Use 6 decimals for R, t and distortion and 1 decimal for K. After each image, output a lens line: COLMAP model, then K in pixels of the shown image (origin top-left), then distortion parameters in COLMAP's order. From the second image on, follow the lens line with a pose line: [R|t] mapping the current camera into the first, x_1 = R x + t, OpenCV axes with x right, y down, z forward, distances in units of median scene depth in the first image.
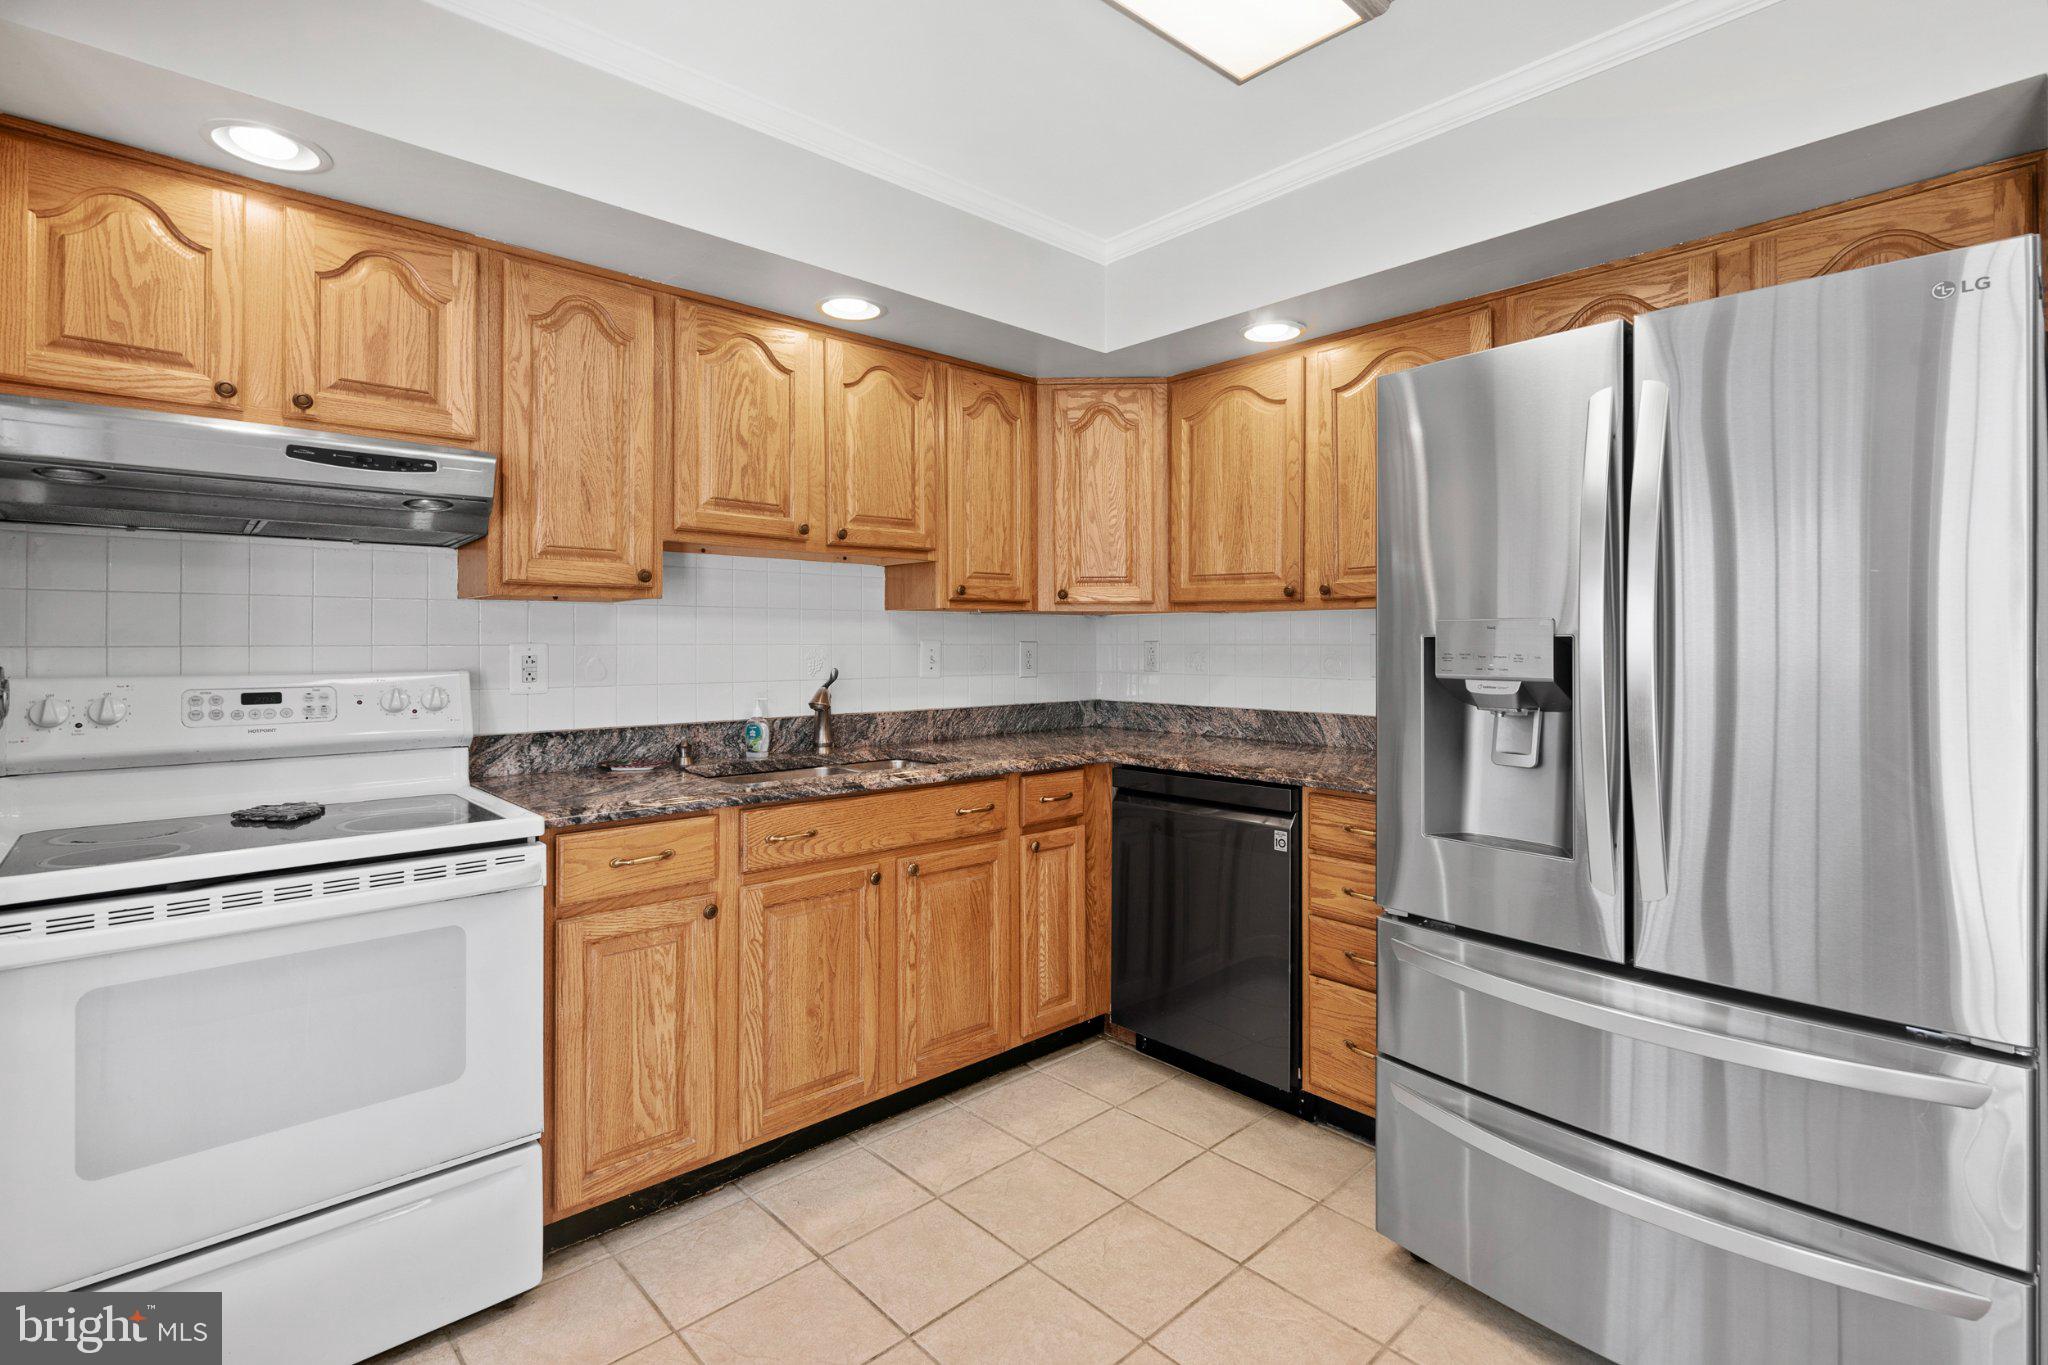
lens RADIAL K [[948.3, 0, 1018.1], [0, 948.3, 631.4], [0, 0, 1]] dist [-0.003534, 0.002256]
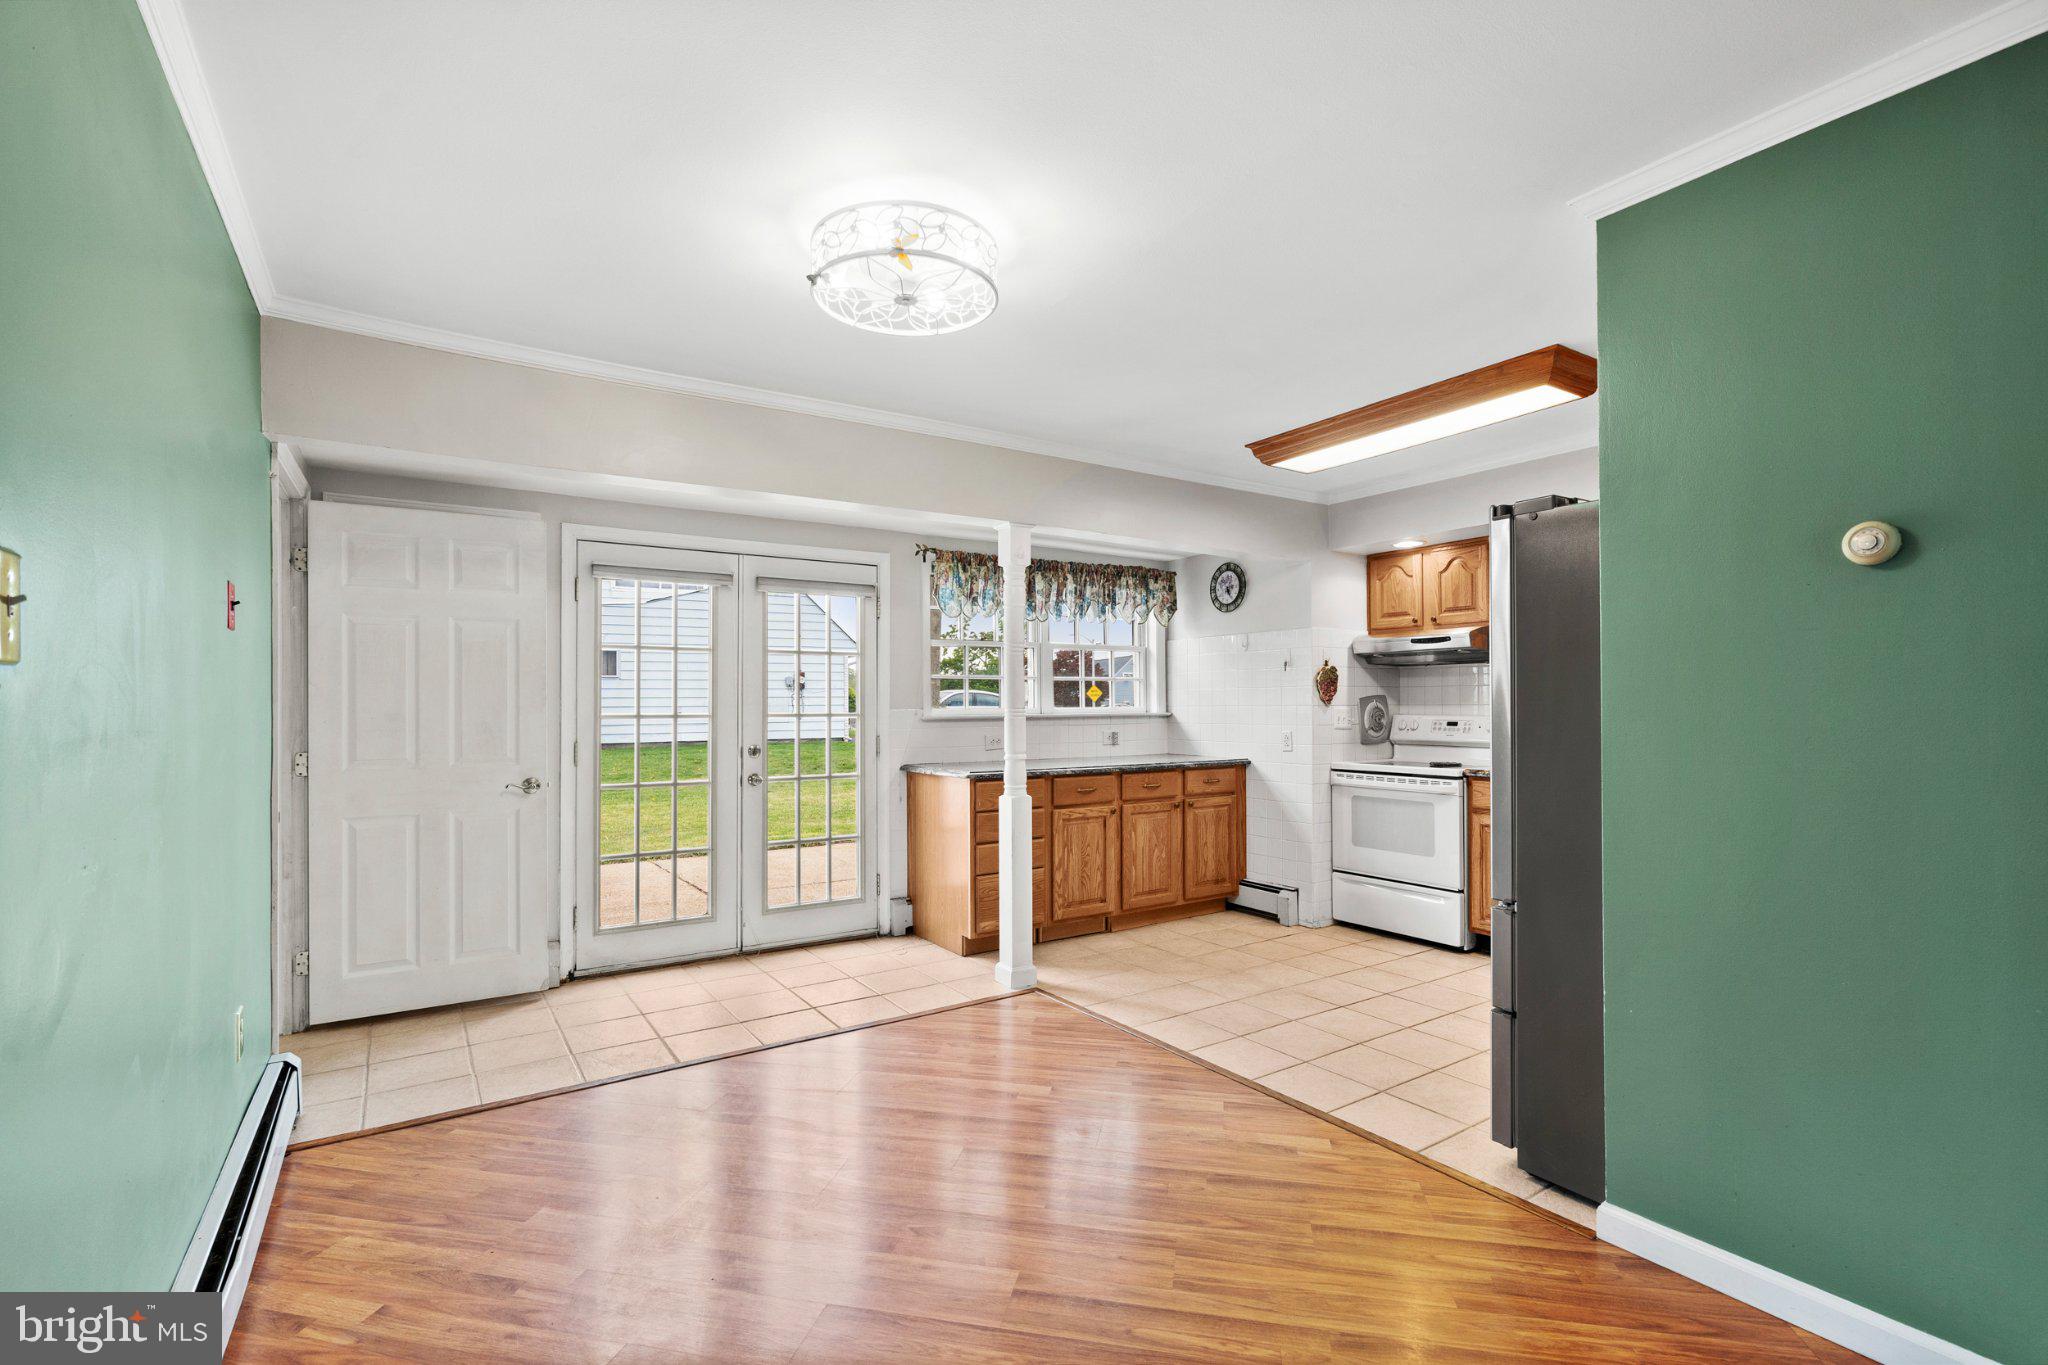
lens RADIAL K [[948.3, 0, 1034.0], [0, 948.3, 697.4], [0, 0, 1]] dist [-0.003534, 0.002256]
pose [[-0.141711, -0.005831, -0.989891, 1.801138], [0.015797, 0.999842, -0.008151, -0.002287], [0.989782, -0.016792, -0.141596, 0.164600]]
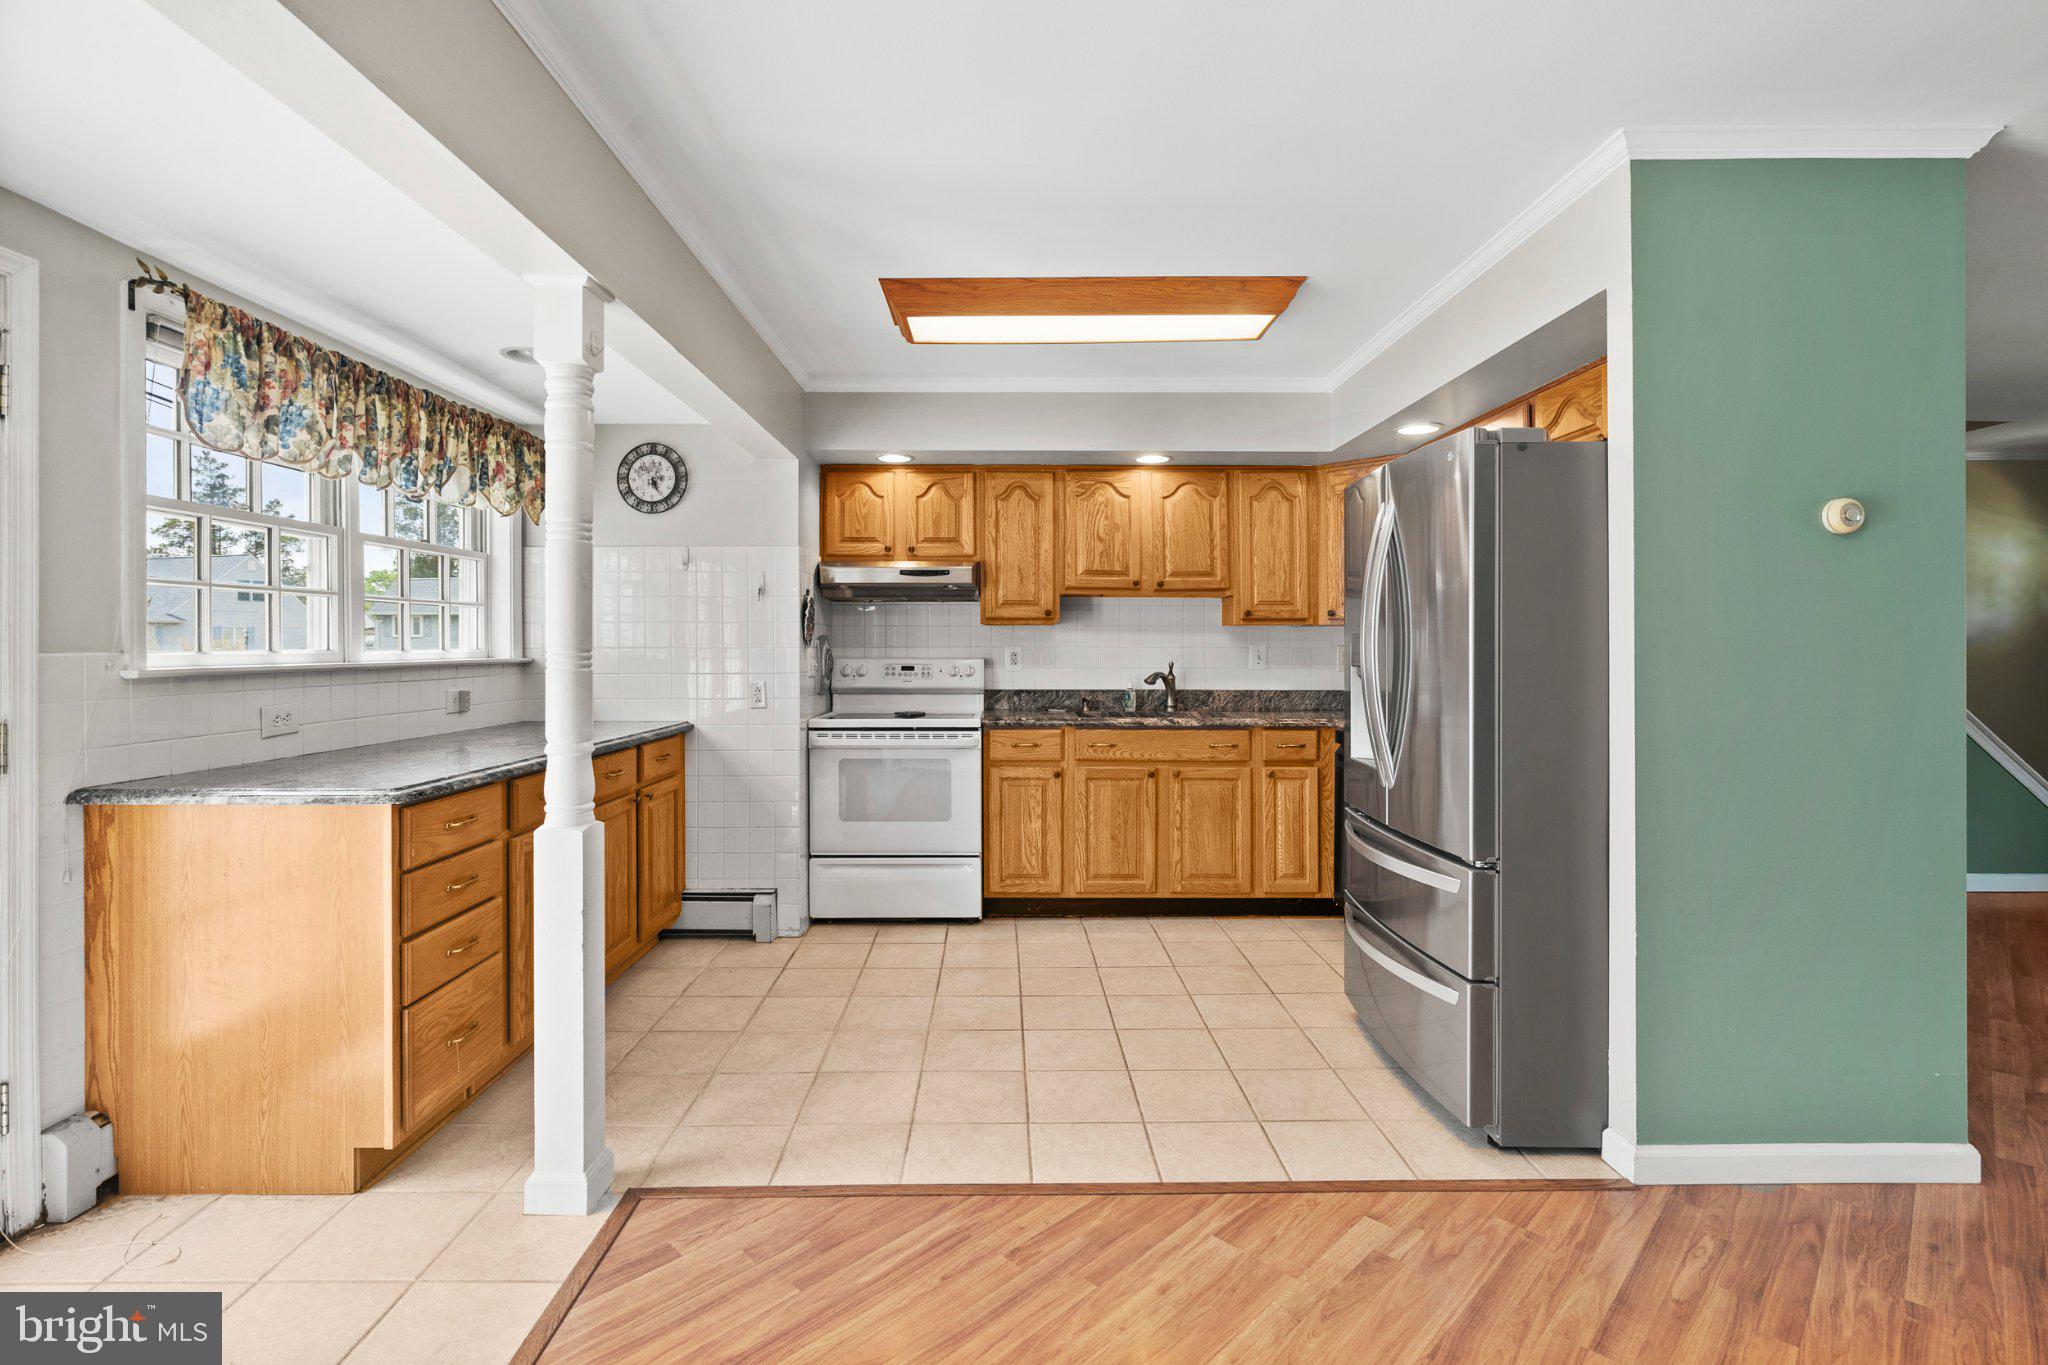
lens RADIAL K [[948.3, 0, 1024.8], [0, 948.3, 639.6], [0, 0, 1]] dist [-0.003534, 0.002256]
pose [[0.751207, -0.003165, -0.660059, 0.904244], [0.006476, 0.999976, 0.002574, -0.006970], [0.660035, -0.006208, 0.751210, -0.554244]]
